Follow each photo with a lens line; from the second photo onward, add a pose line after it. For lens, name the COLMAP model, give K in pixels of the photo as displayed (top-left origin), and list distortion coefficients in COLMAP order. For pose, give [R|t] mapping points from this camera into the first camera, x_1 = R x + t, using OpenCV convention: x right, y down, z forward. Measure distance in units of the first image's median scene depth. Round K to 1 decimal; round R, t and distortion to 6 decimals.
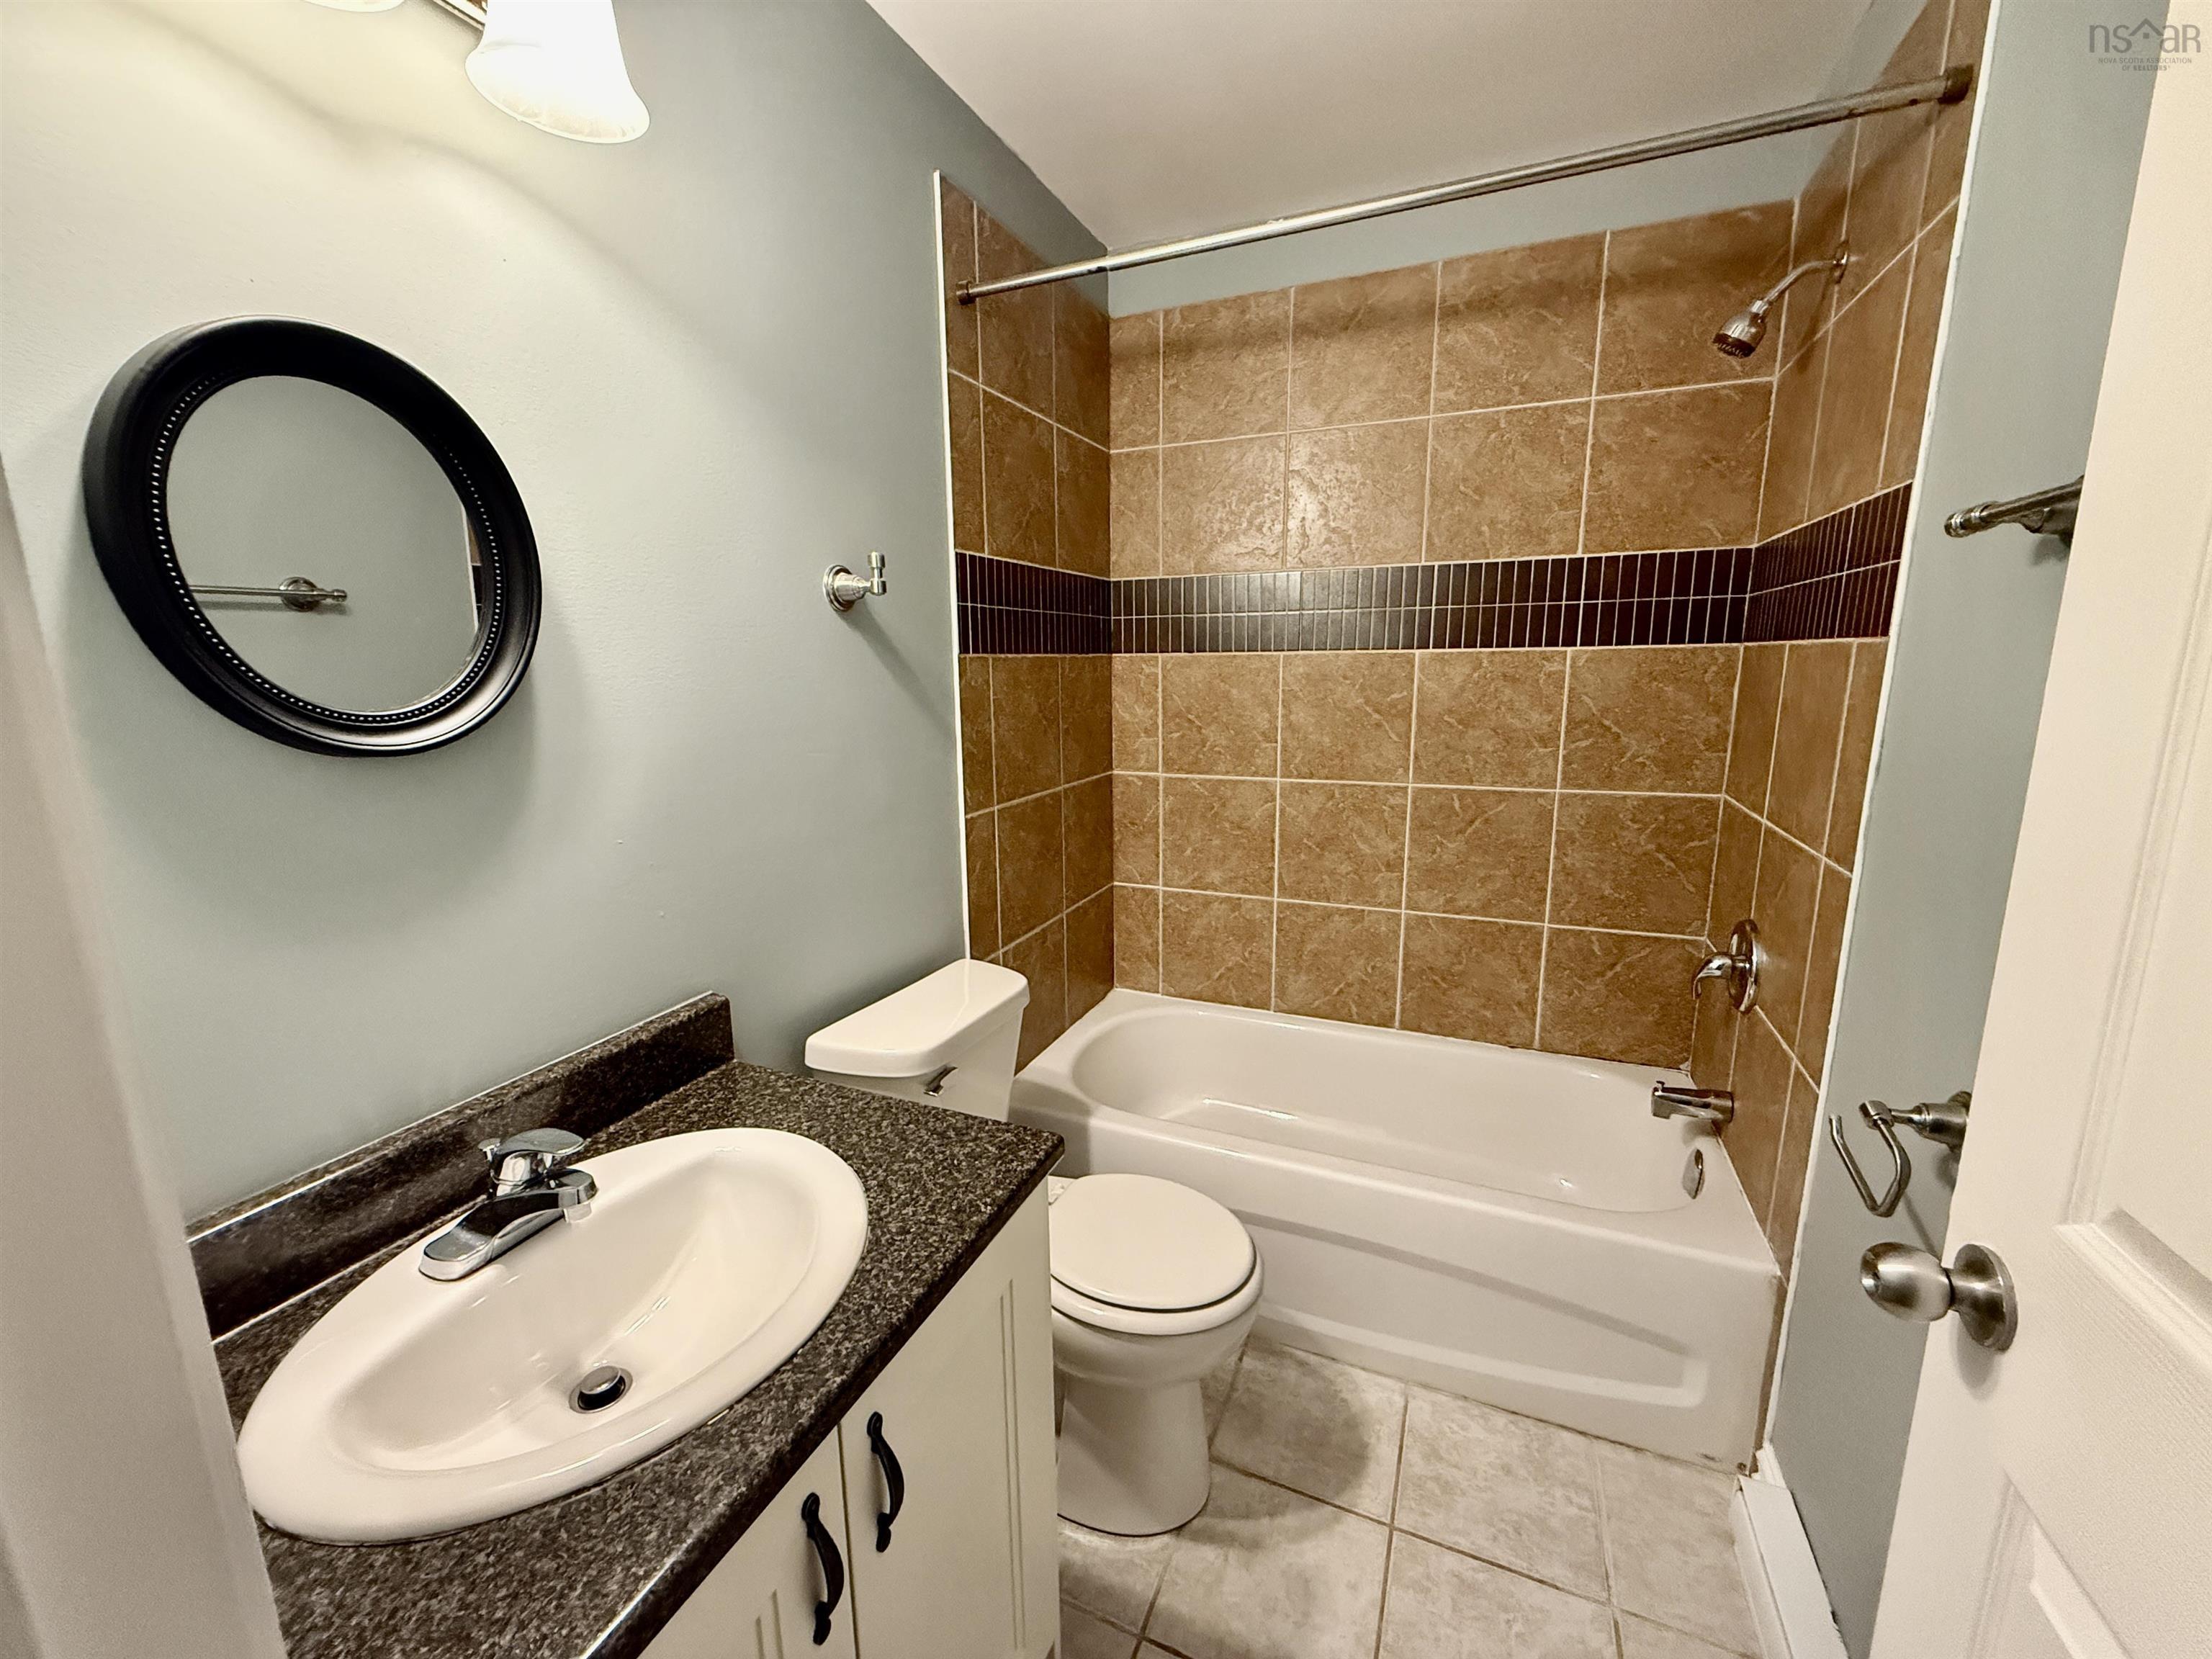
lens RADIAL K [[879.9, 0, 1100.1], [0, 879.9, 828.5], [0, 0, 1]] dist [0.002418, -0.000464]
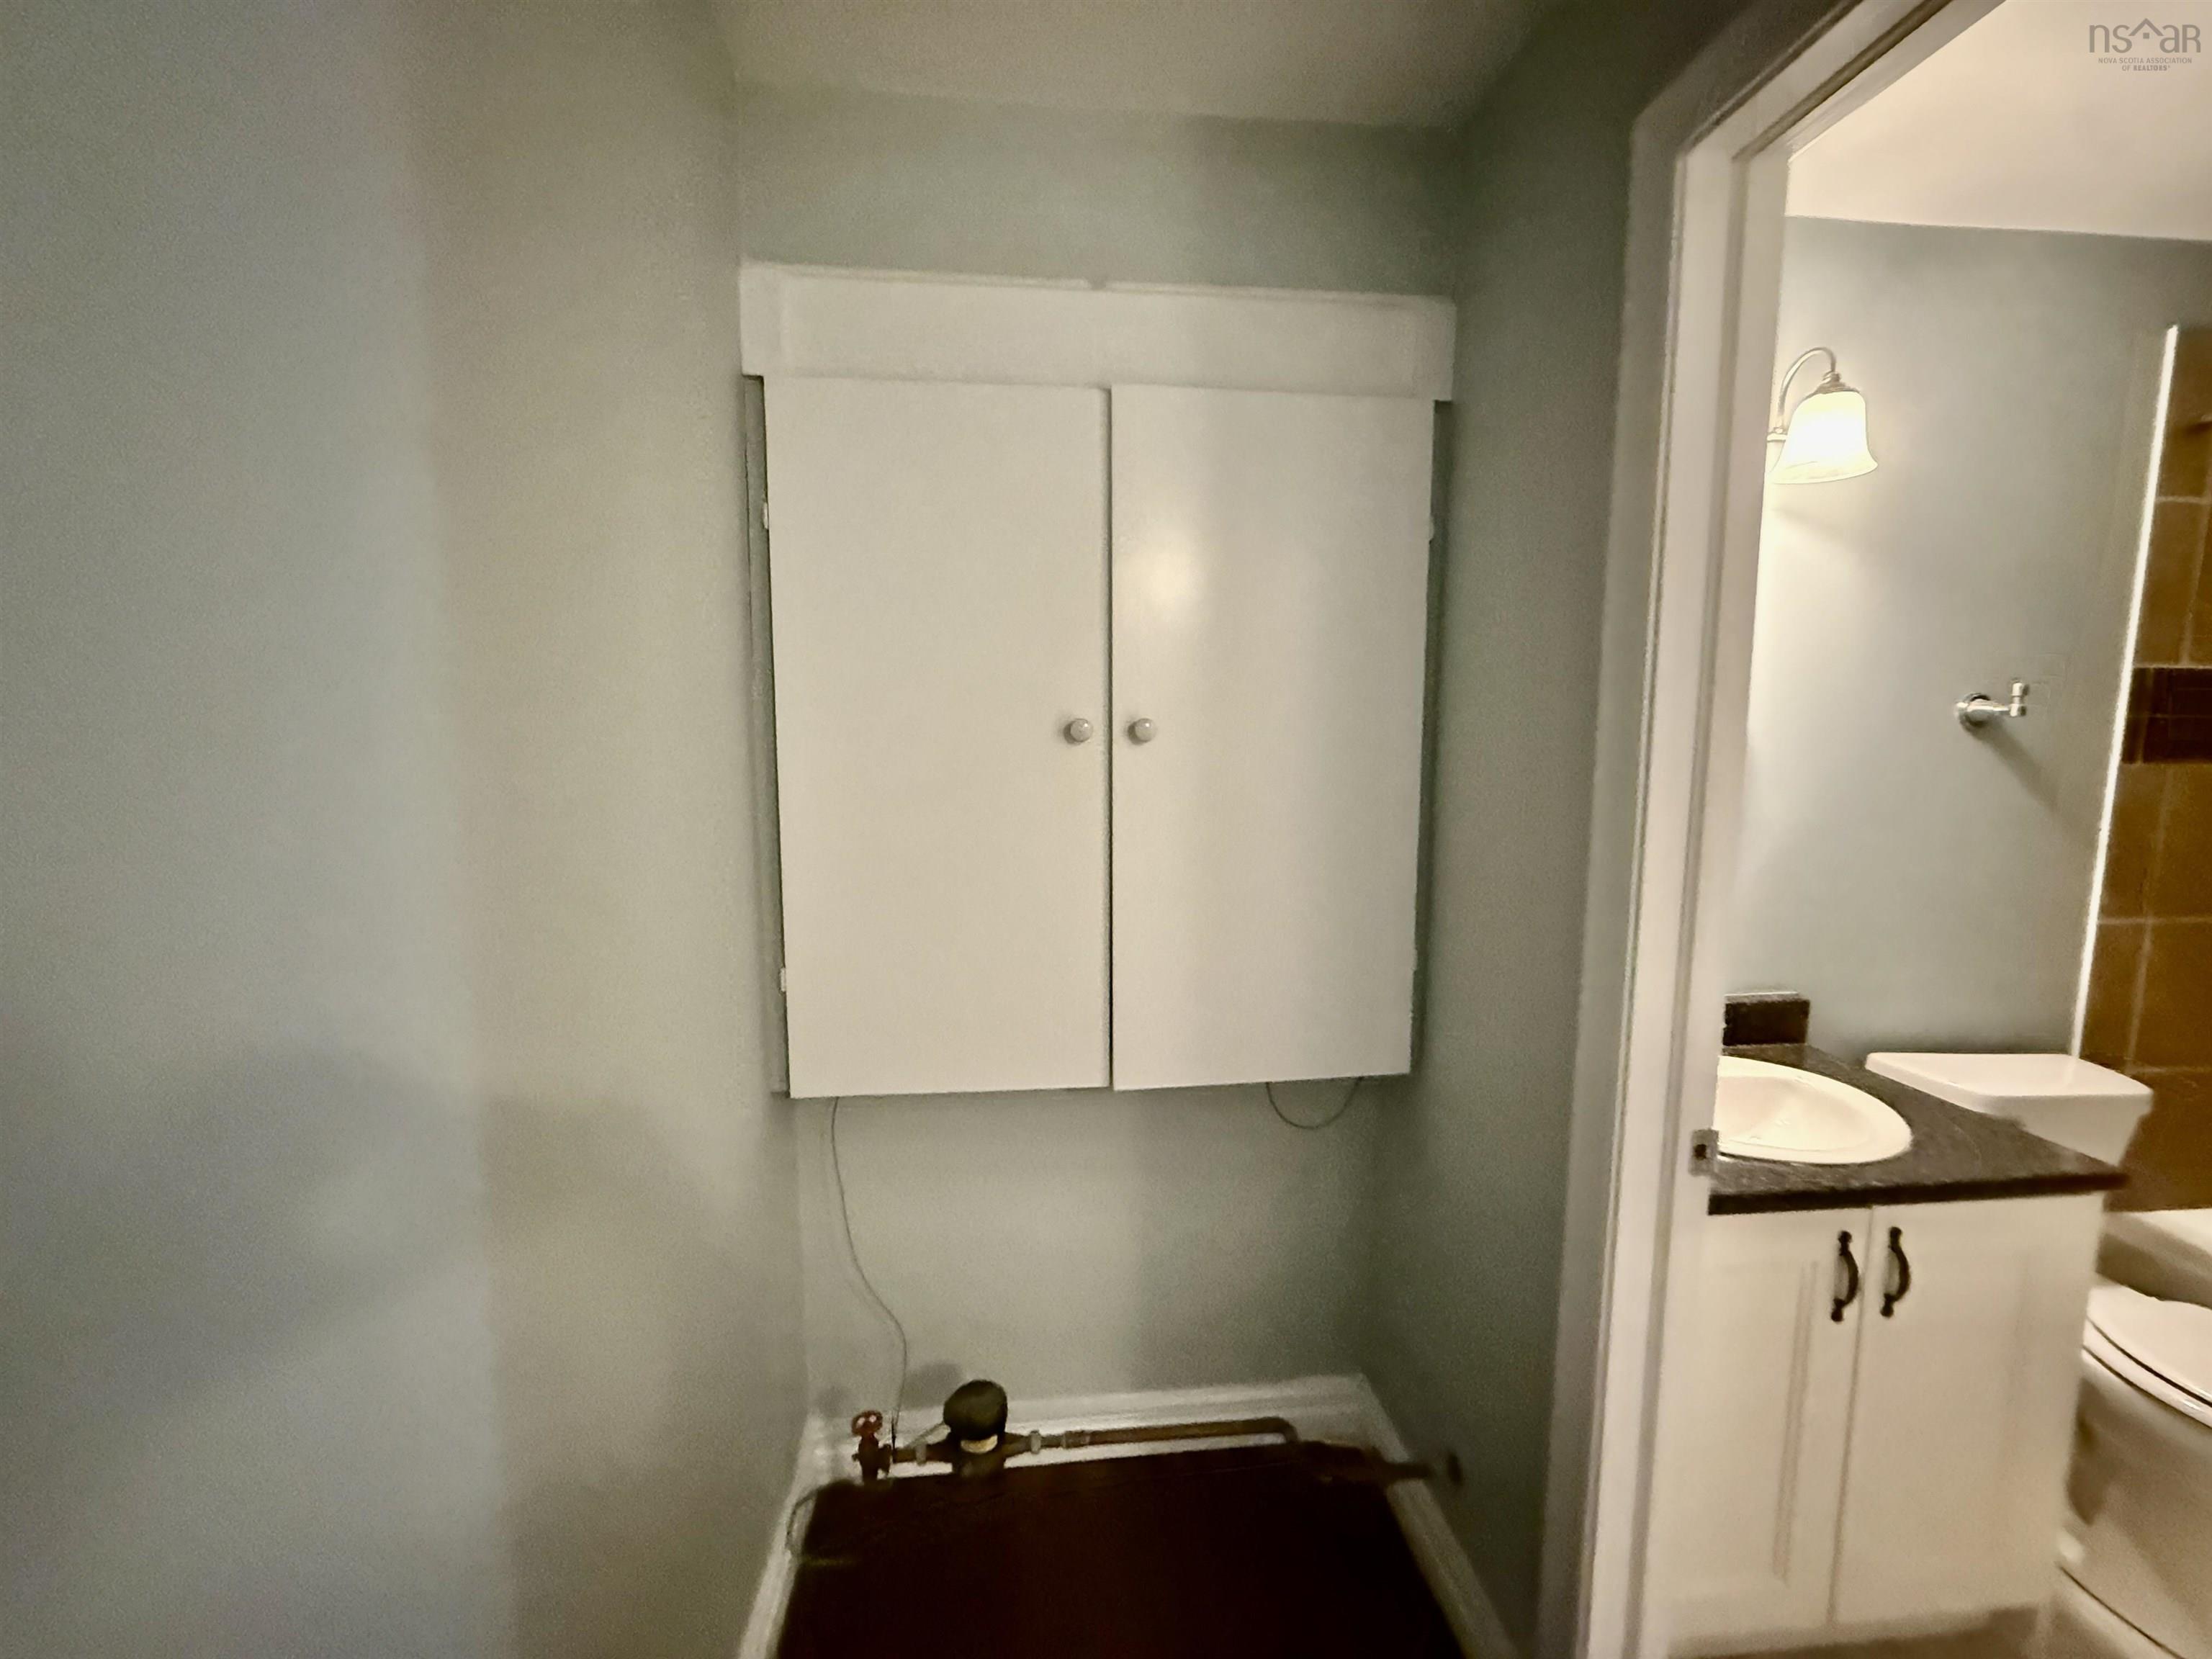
lens RADIAL K [[879.9, 0, 1097.5], [0, 879.9, 827.2], [0, 0, 1]] dist [0.002418, -0.000464]
pose [[0.486269, 0.107057, -0.867226, 0.307643], [-0.177355, 0.983901, 0.022014, 0.123807], [0.855621, 0.143102, 0.497427, -1.011630]]
